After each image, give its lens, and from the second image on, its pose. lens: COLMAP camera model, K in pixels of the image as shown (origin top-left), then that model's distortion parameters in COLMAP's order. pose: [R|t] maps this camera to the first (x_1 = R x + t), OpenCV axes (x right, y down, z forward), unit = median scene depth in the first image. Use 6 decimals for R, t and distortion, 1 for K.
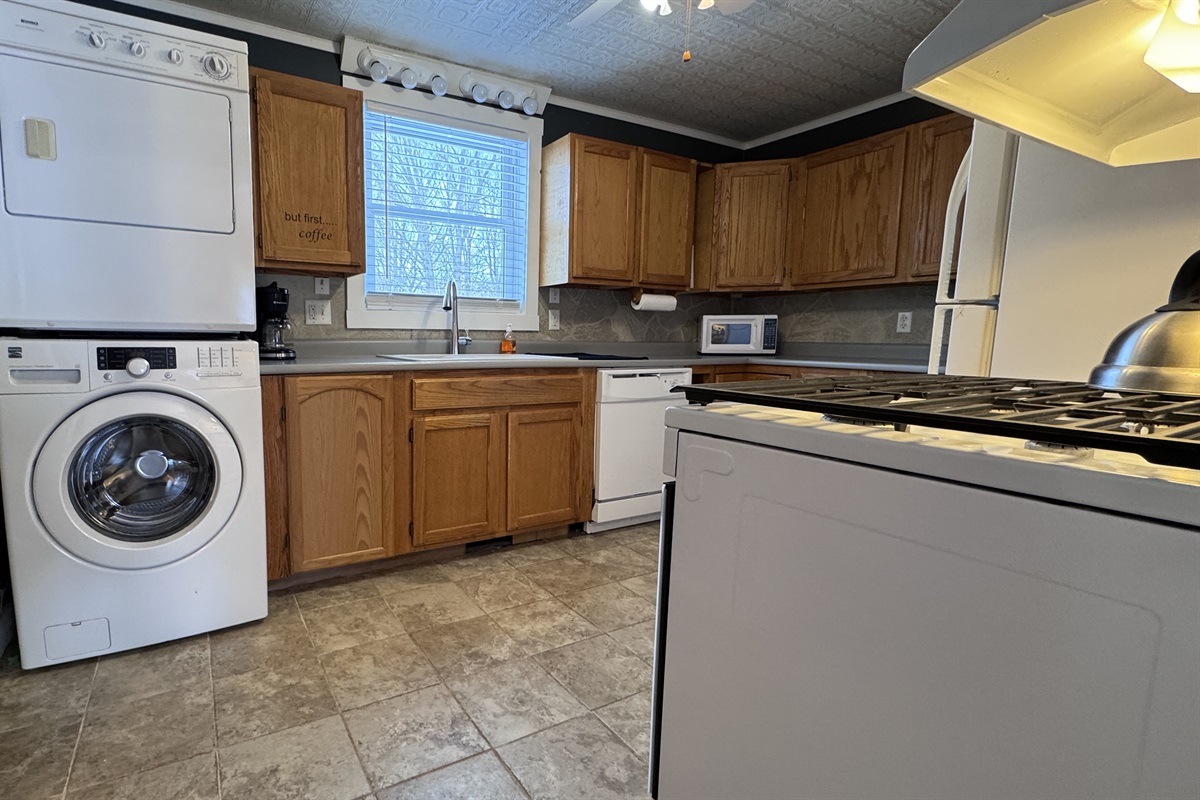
lens RADIAL K [[562.9, 0, 487.4], [0, 562.9, 399.8], [0, 0, 1]] dist [-0.000977, -0.000232]
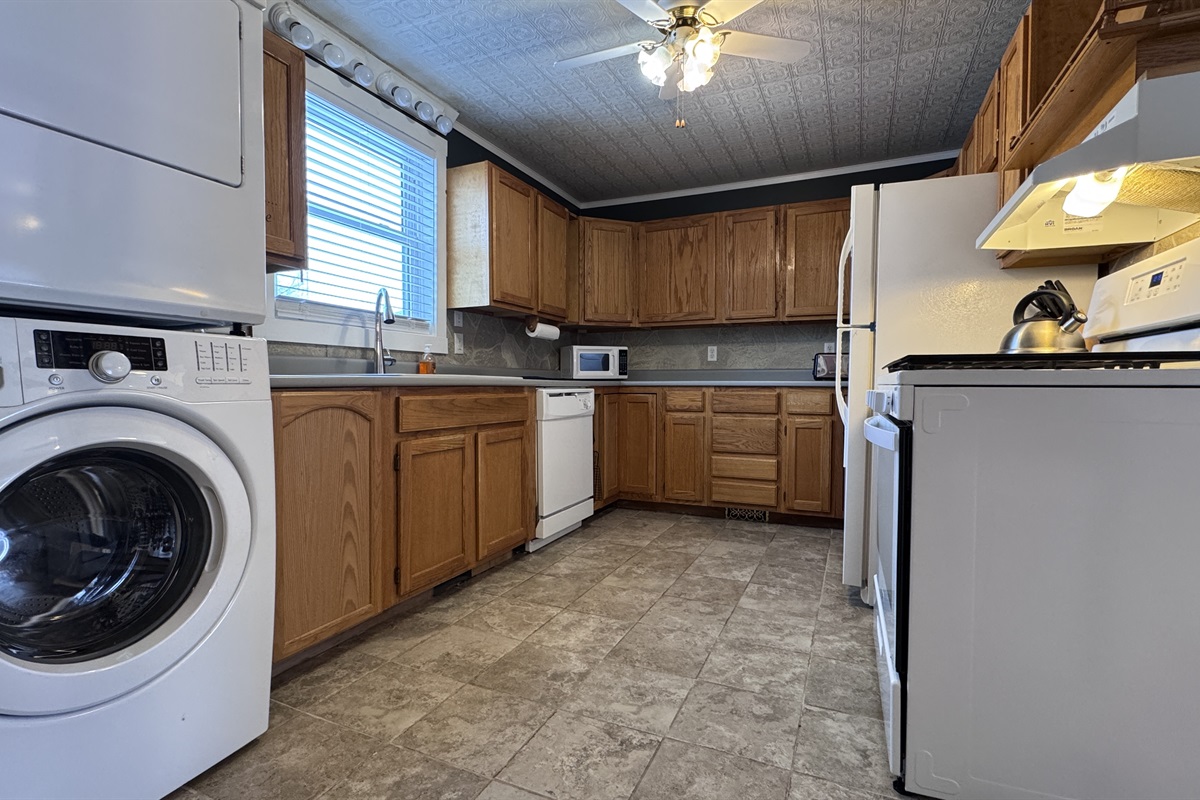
lens RADIAL K [[564.6, 0, 600.0], [0, 564.6, 400.0], [0, 0, 1]] dist [0.000560, 0.000114]
pose [[0.789374, -0.024688, 0.613416, -0.361960], [0.074109, 0.995716, -0.055293, 0.033922], [-0.609423, 0.089107, 0.787822, 0.114576]]
